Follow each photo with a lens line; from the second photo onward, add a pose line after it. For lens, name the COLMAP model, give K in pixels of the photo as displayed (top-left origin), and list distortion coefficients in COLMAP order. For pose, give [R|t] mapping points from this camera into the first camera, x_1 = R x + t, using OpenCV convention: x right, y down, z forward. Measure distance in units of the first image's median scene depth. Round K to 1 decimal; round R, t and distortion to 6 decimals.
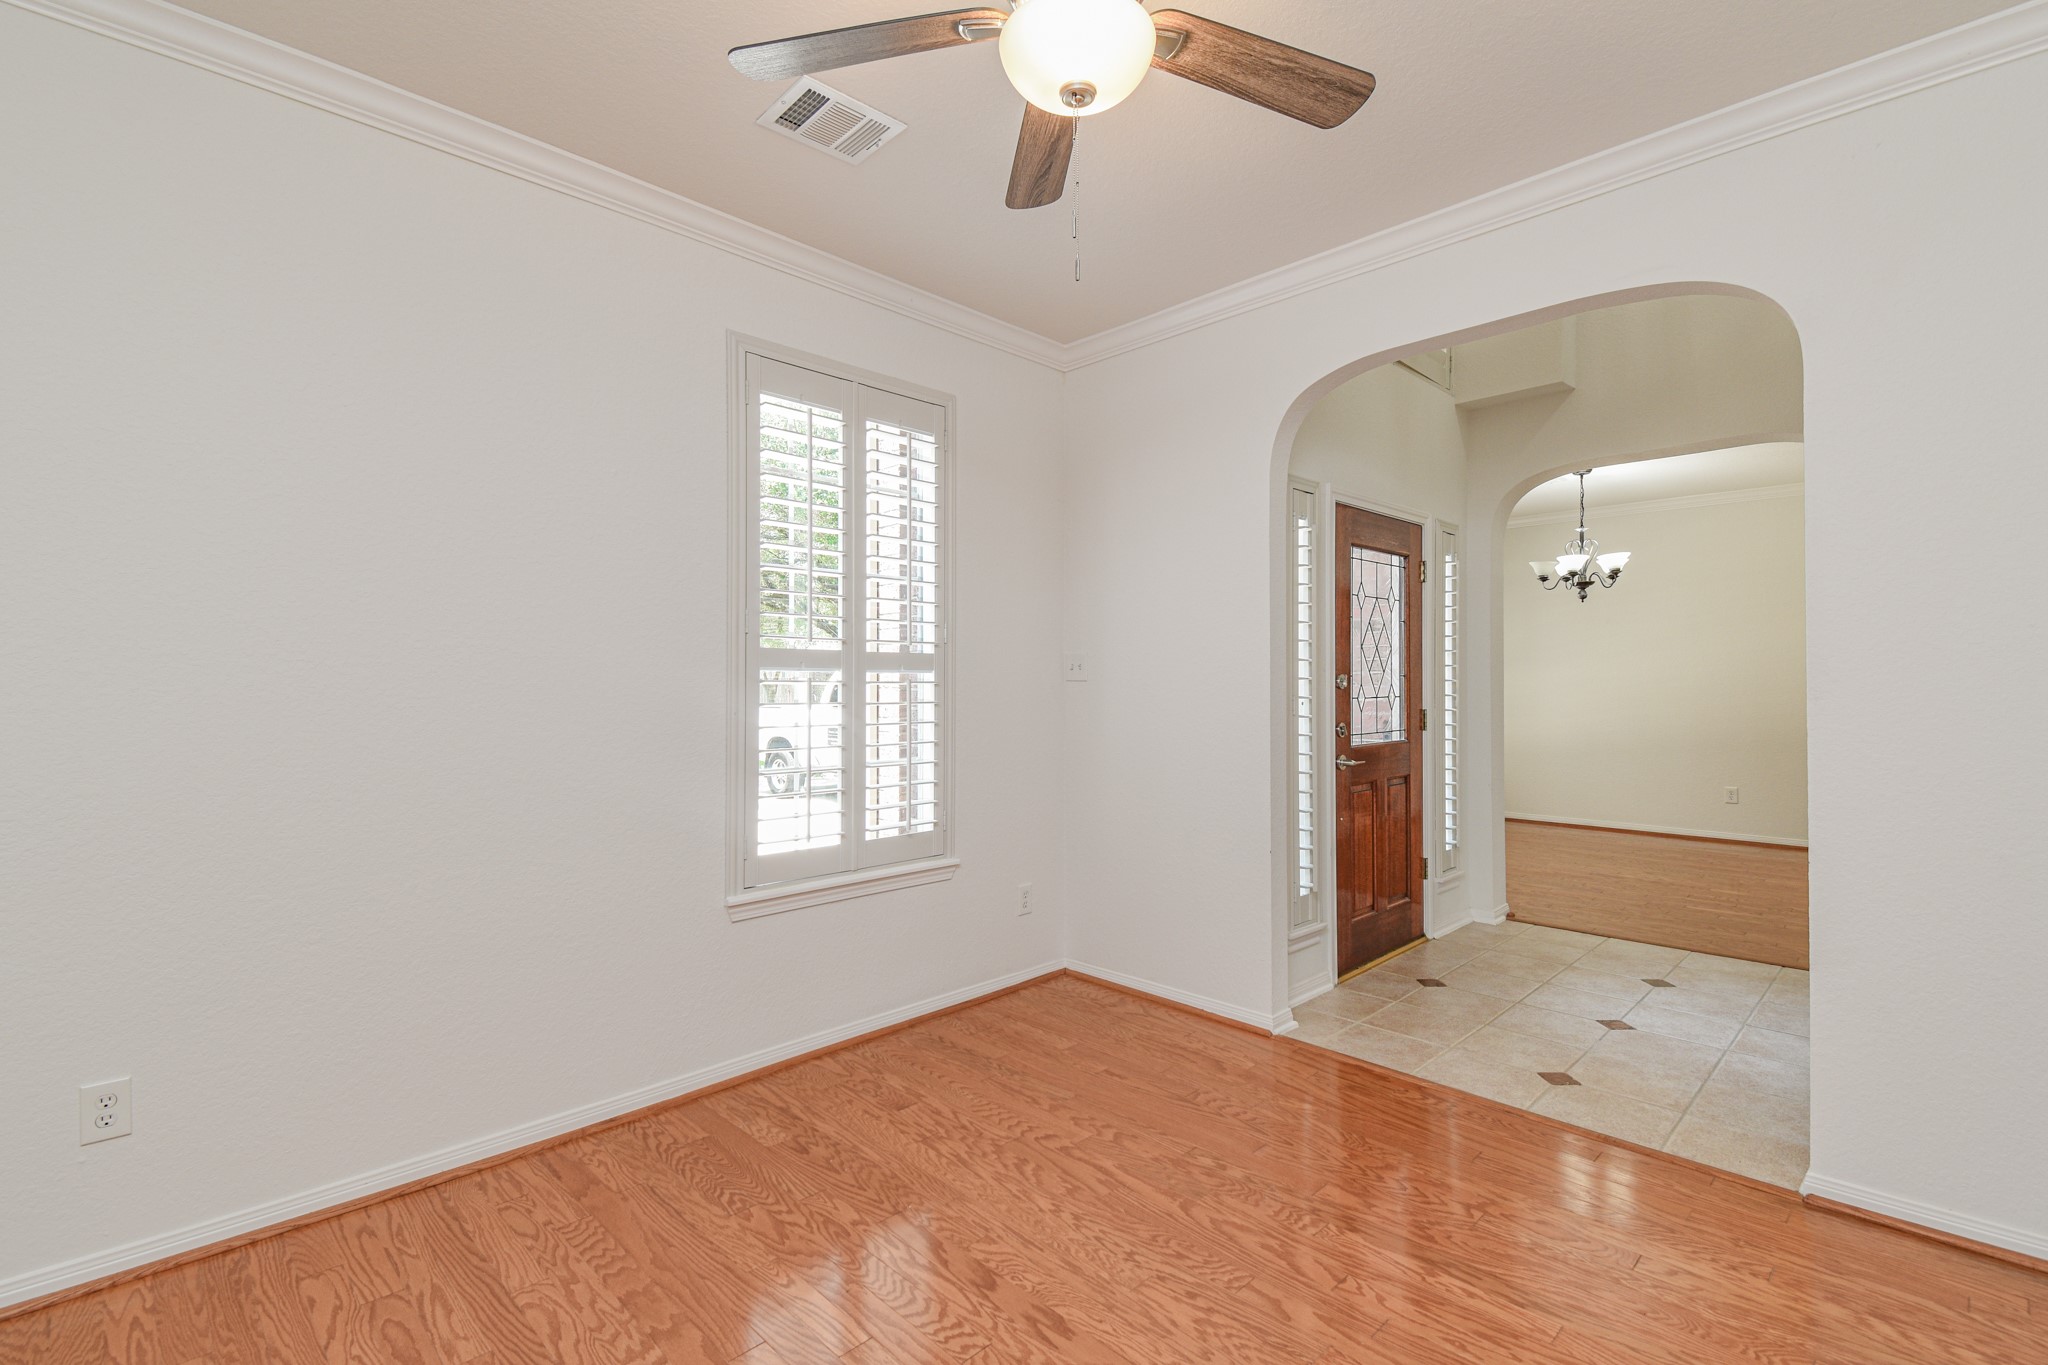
lens RADIAL K [[900.1, 0, 1012.4], [0, 900.1, 677.1], [0, 0, 1]] dist [0.034342, -0.022053]
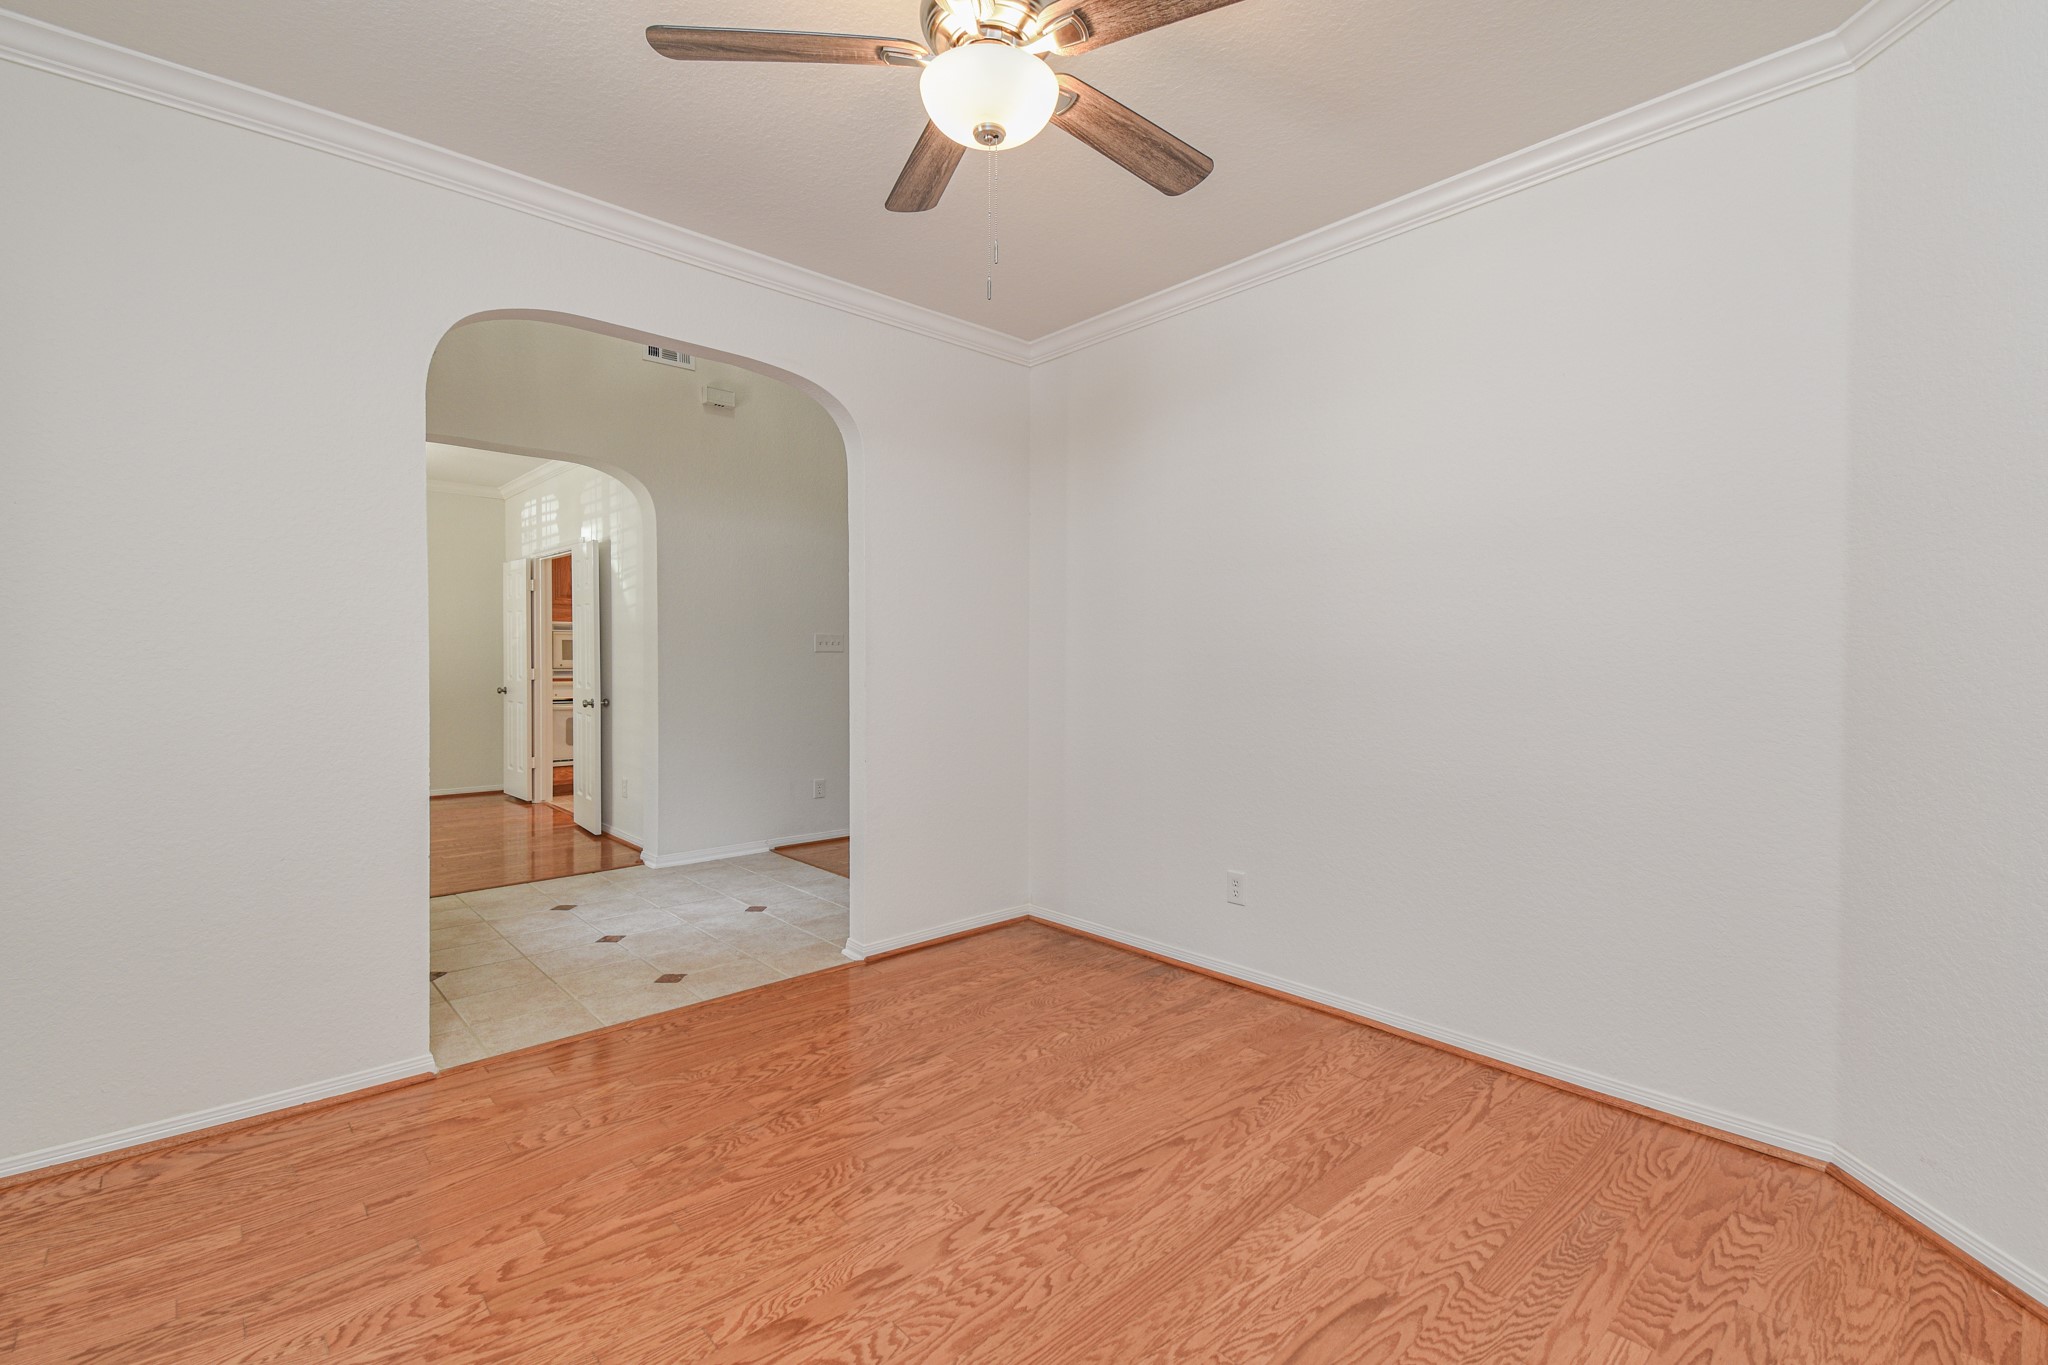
lens RADIAL K [[900.1, 0, 1012.4], [0, 900.1, 677.1], [0, 0, 1]] dist [0.034342, -0.022053]
pose [[0.059458, -0.023989, 0.997943, -0.702645], [-0.007106, 0.999676, 0.024454, 0.007112], [-0.998206, -0.008545, 0.059268, 0.585464]]
